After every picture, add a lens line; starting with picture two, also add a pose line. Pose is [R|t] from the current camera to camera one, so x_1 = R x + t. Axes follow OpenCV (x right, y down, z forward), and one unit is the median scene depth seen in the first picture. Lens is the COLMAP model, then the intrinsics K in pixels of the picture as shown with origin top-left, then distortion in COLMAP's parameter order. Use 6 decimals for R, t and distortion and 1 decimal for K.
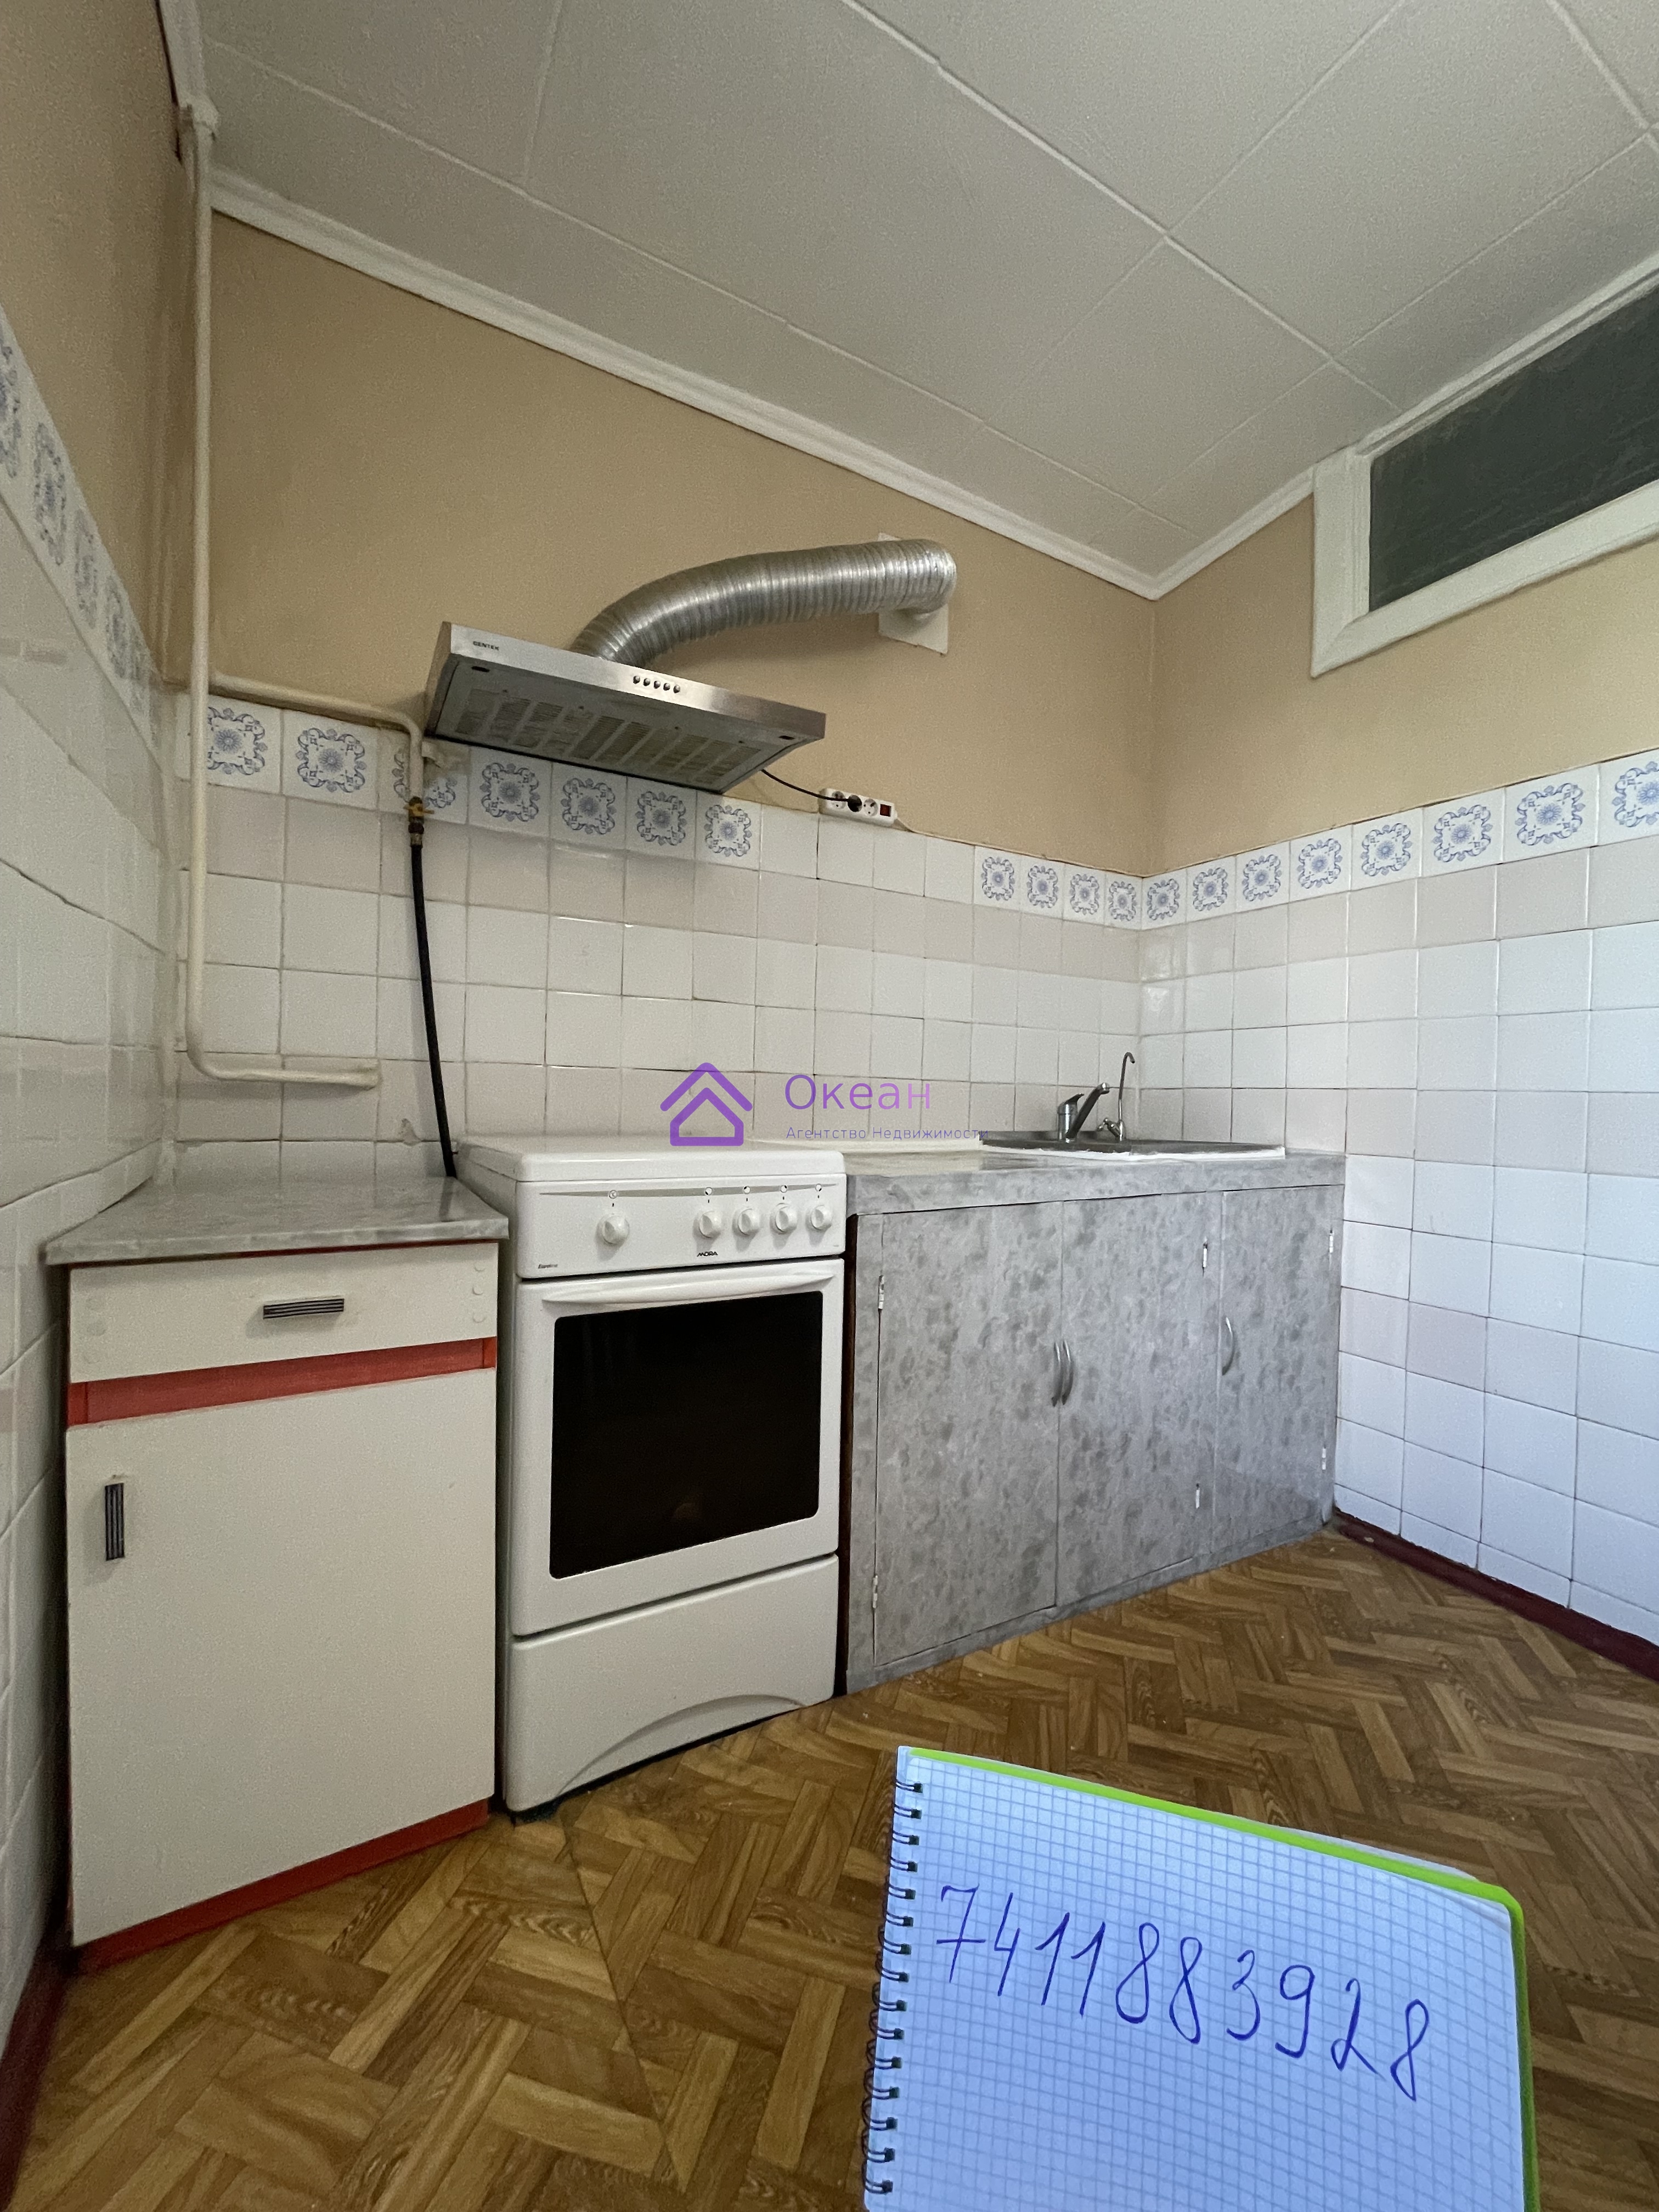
lens RADIAL K [[892.4, 0, 830.8], [0, 892.4, 1109.7], [0, 0, 1]] dist [-0.001696, -0.000343]
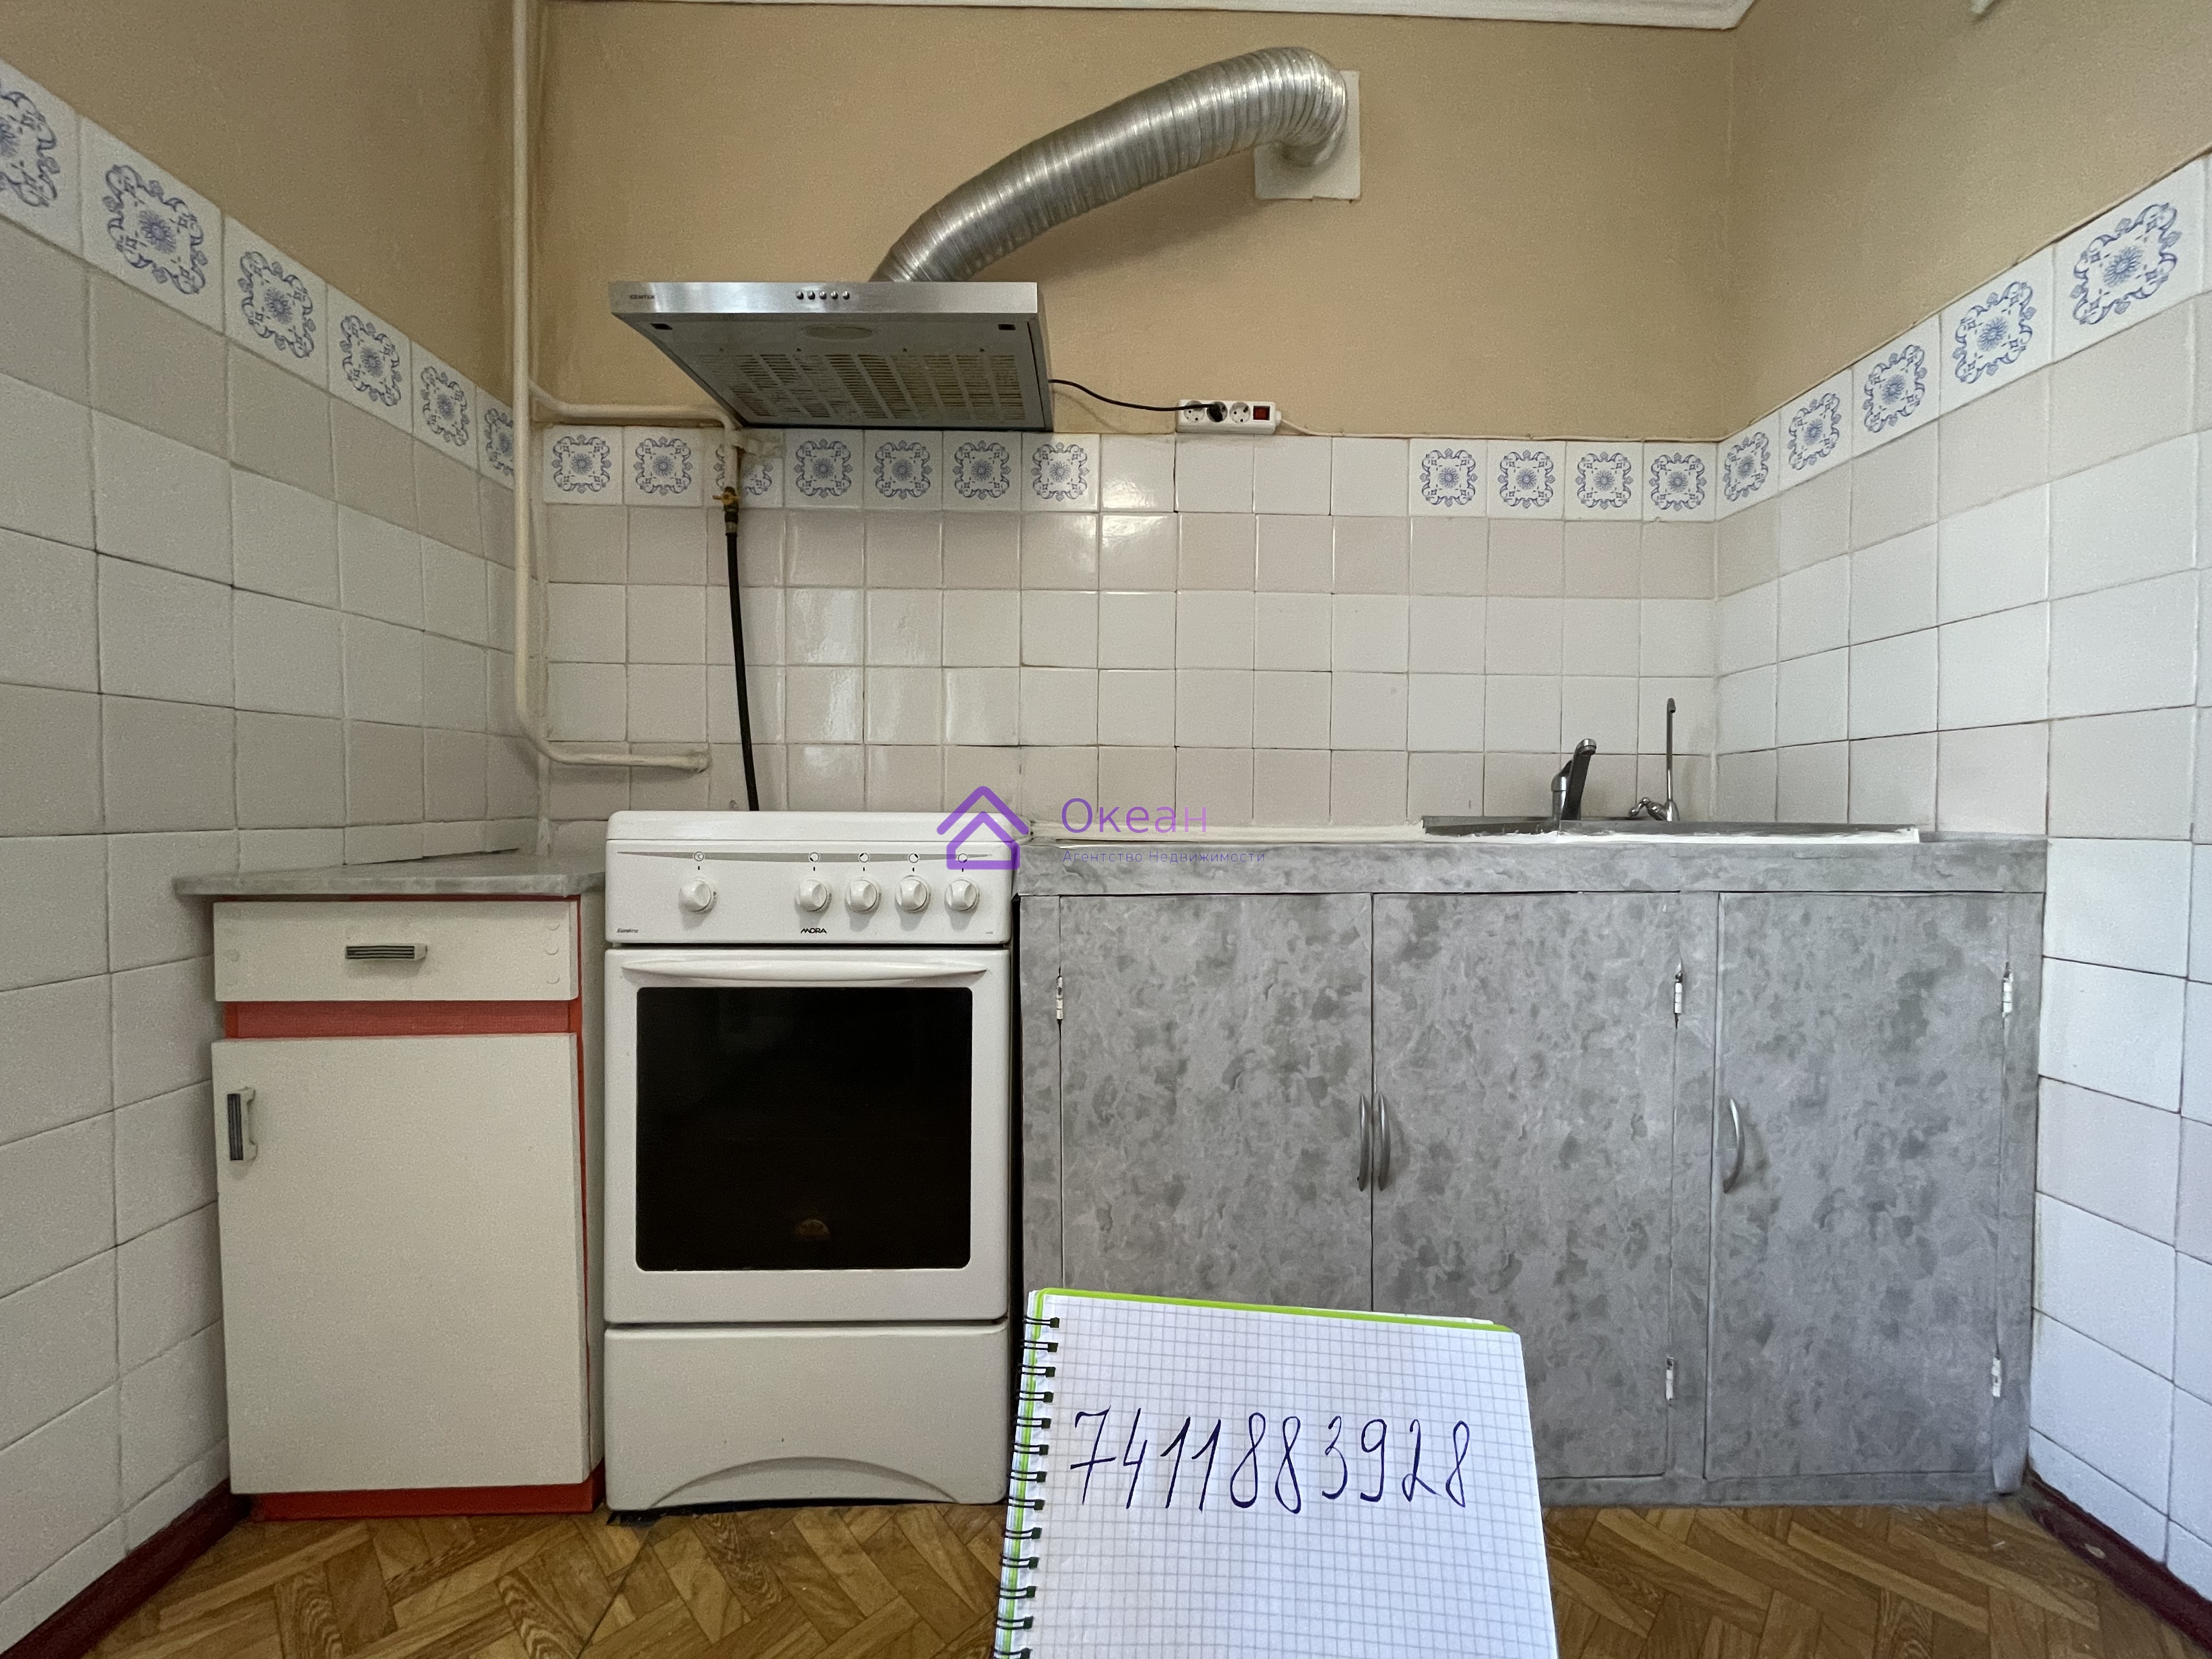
lens RADIAL K [[892.4, 0, 1127.5], [0, 892.4, 835.0], [0, 0, 1]] dist [-0.001696, -0.000343]
pose [[0.883095, -0.009005, -0.469108, 0.407613], [0.005863, 0.999950, -0.008158, 0.060682], [0.469158, 0.004454, 0.883103, 0.297391]]
